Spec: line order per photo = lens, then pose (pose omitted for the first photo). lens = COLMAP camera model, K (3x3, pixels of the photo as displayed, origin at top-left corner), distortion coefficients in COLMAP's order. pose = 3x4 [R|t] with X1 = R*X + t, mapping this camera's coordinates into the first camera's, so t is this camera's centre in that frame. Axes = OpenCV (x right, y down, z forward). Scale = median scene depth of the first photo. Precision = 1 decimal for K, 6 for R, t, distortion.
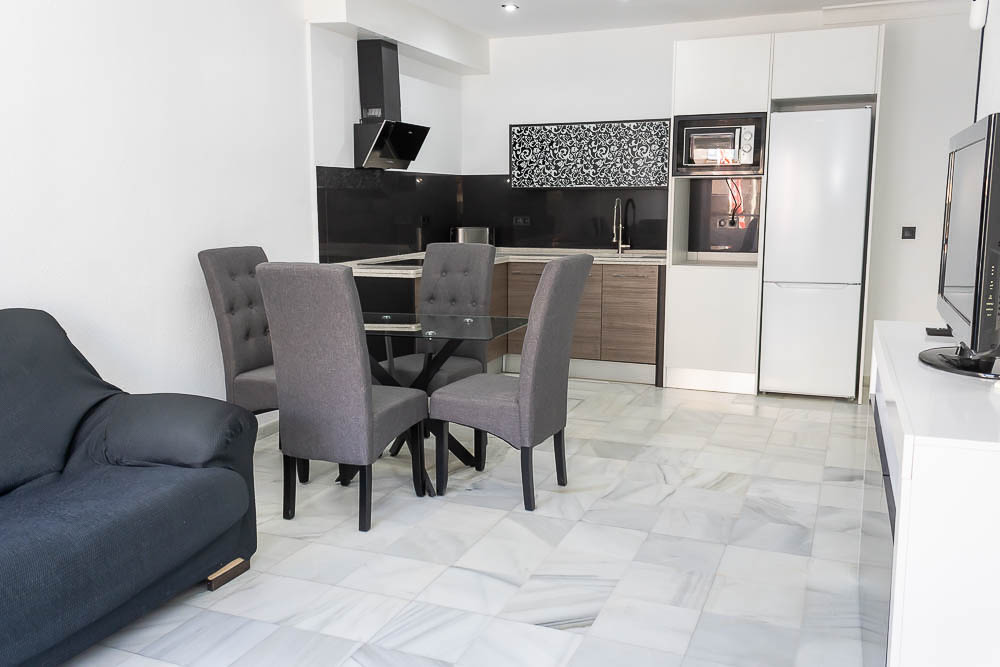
lens RADIAL K [[868.7, 0, 487.0], [0, 868.7, 335.1], [0, 0, 1]] dist [0.066341, -0.082960]
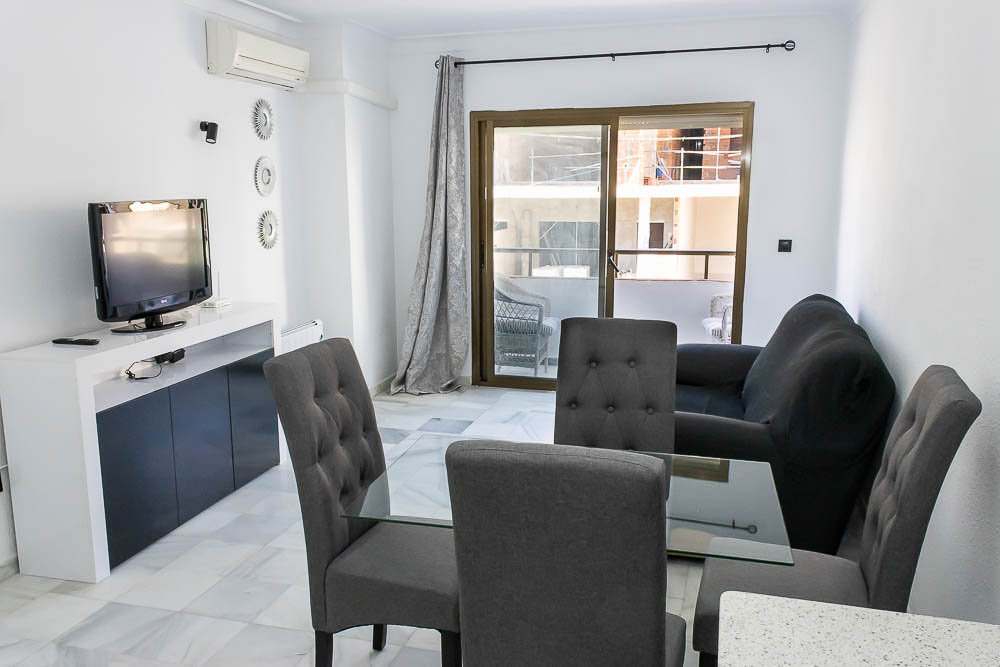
lens RADIAL K [[849.1, 0, 487.6], [0, 849.1, 334.1], [0, 0, 1]] dist [0.068595, -0.099938]
pose [[-0.993881, 0.030636, -0.106122, 0.016252], [-0.005842, 0.944840, 0.327479, -0.214878], [0.110301, 0.326095, -0.938880, 1.082160]]
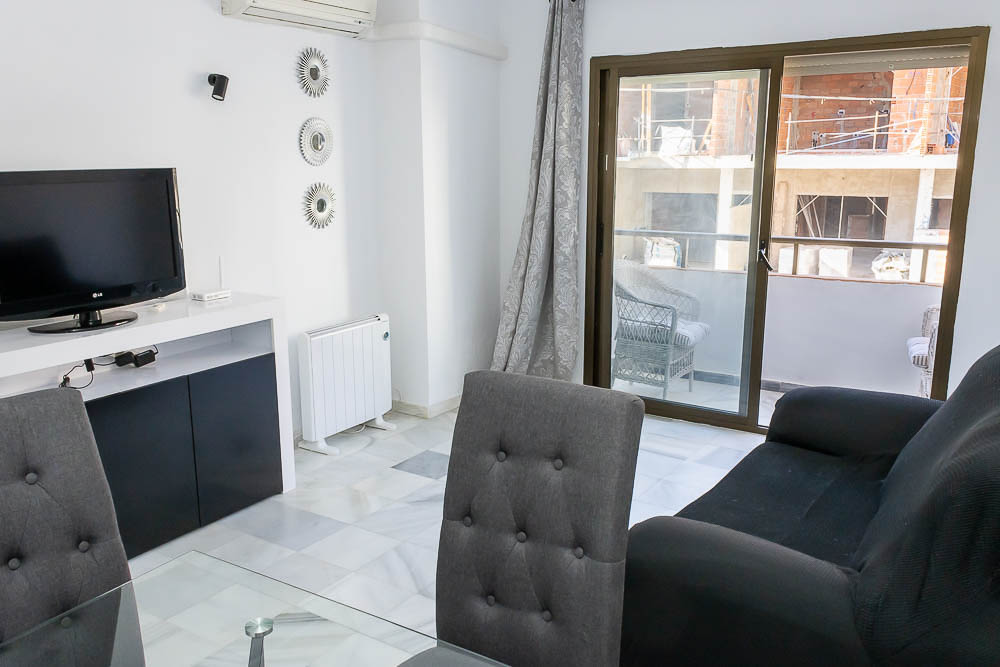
lens RADIAL K [[849.1, 0, 487.6], [0, 849.1, 334.1], [0, 0, 1]] dist [0.068595, -0.099938]
pose [[-0.980271, -0.029853, 0.195390, -0.160189], [0.041989, 0.934516, 0.353436, -0.174953], [-0.193146, 0.354667, -0.914826, 0.866483]]
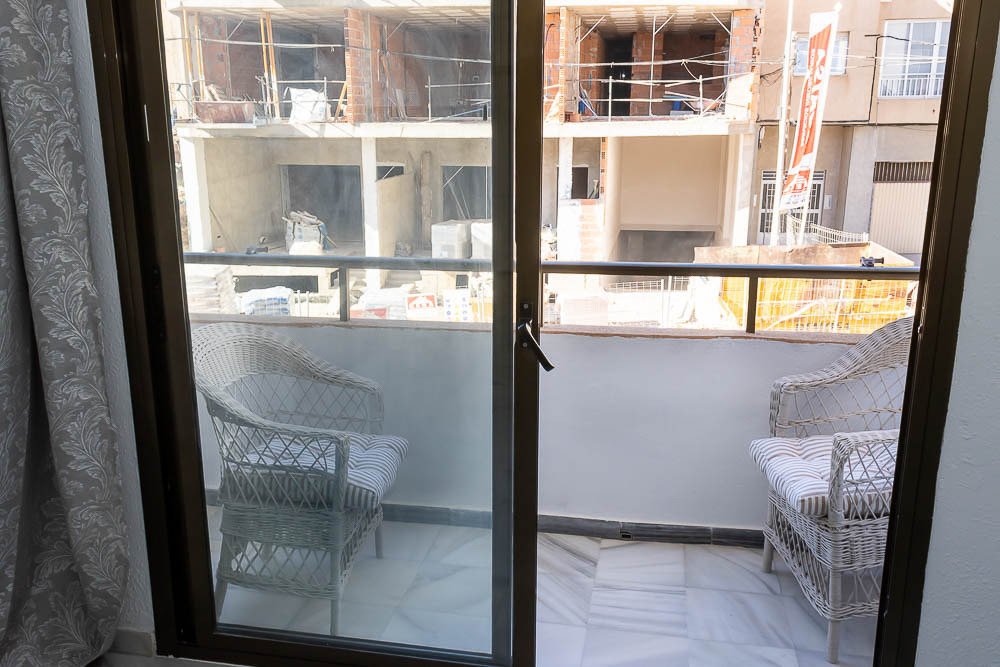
lens RADIAL K [[868.7, 0, 487.0], [0, 868.7, 335.1], [0, 0, 1]] dist [0.066341, -0.082960]
pose [[-0.978271, 0.060113, -0.198426, -0.166043], [-0.021703, 0.922098, 0.386348, -0.090504], [0.206193, 0.382259, -0.900757, 0.386707]]
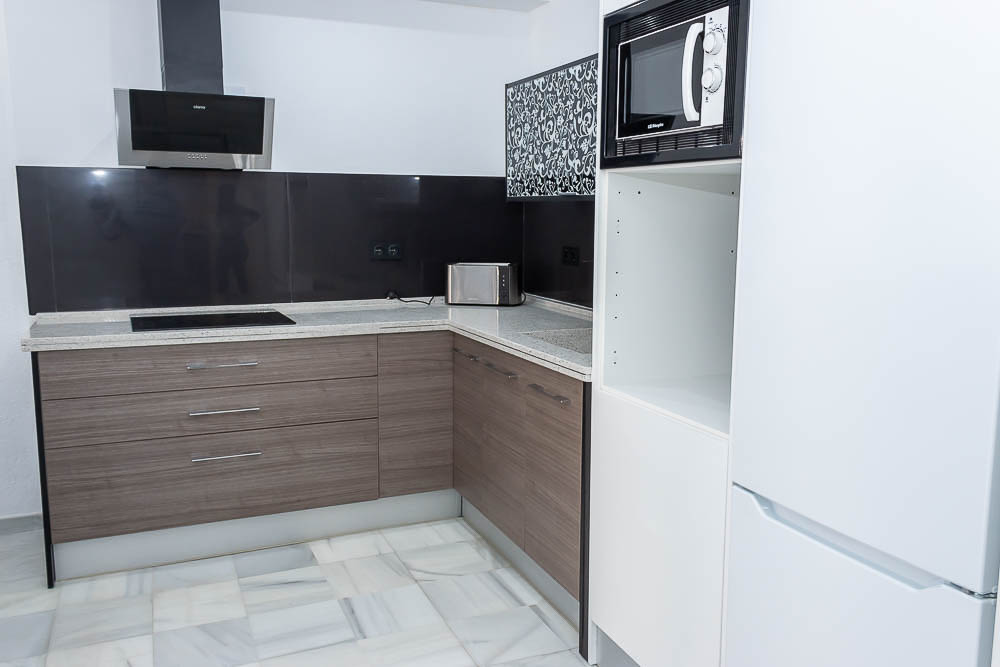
lens RADIAL K [[823.9, 0, 496.7], [0, 823.9, 337.6], [0, 0, 1]] dist [0.039567, -0.006691]
pose [[0.716692, 0.113109, -0.688156, 0.467147], [-0.113018, 0.992554, 0.045437, -0.120828], [0.688171, 0.045210, 0.724139, 0.719547]]
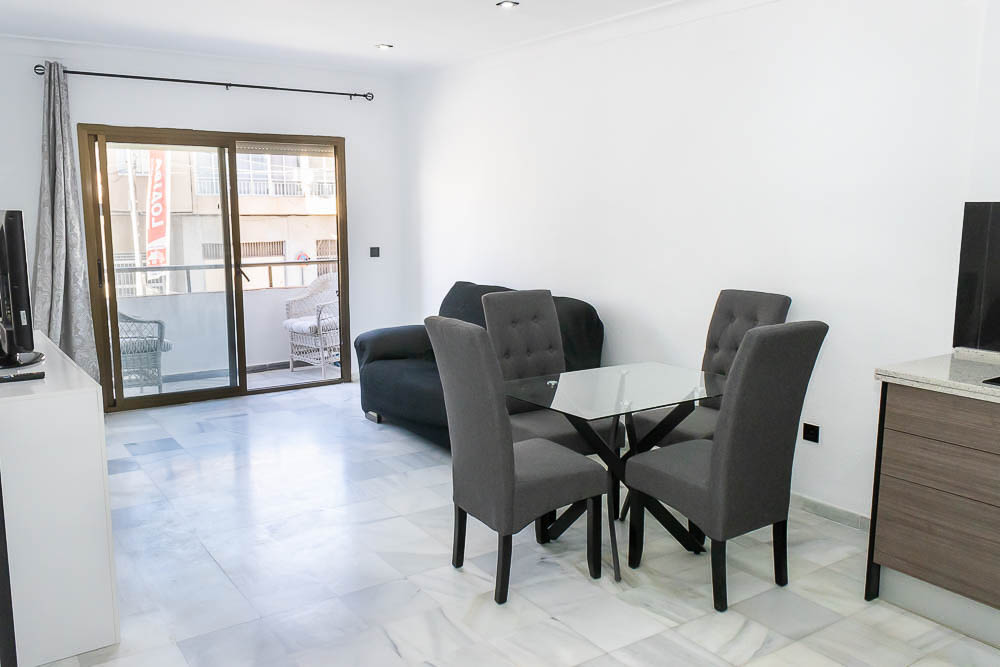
lens RADIAL K [[816.5, 0, 488.9], [0, 816.5, 334.0], [0, 0, 1]] dist [0.064722, -0.076405]
pose [[-0.549455, 0.133737, -0.824751, 0.497891], [-0.124870, 0.962877, 0.239323, -0.182794], [0.826140, 0.234484, -0.512358, 0.944673]]
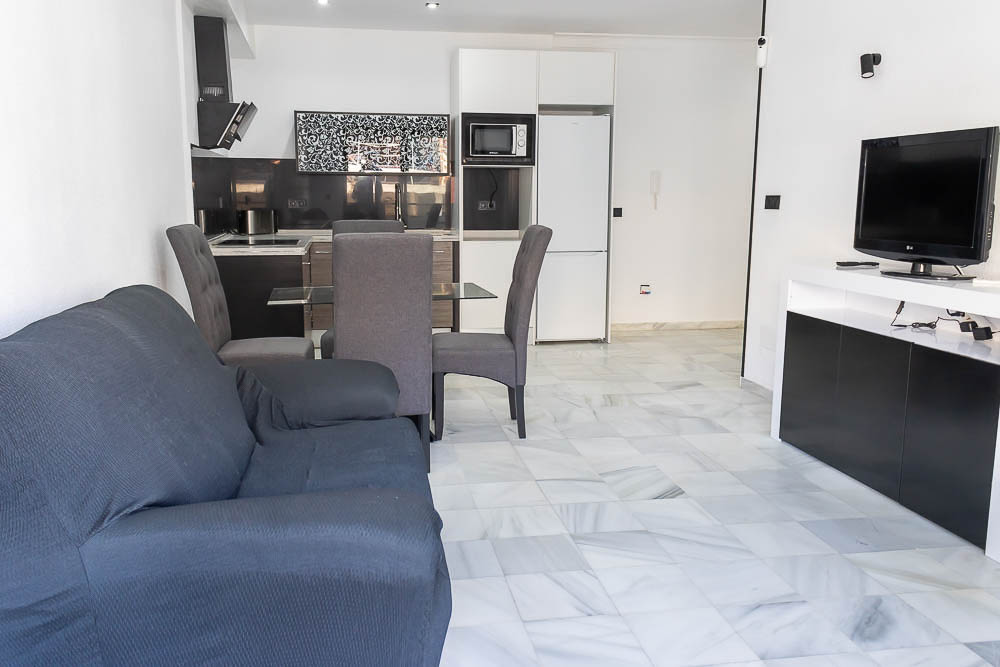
lens RADIAL K [[849.1, 0, 487.6], [0, 849.1, 334.1], [0, 0, 1]] dist [0.068595, -0.099938]
pose [[0.846499, -0.080522, 0.526266, -0.390688], [0.075443, 0.996664, 0.031144, 0.011730], [-0.527018, 0.013340, 0.849750, 0.017472]]
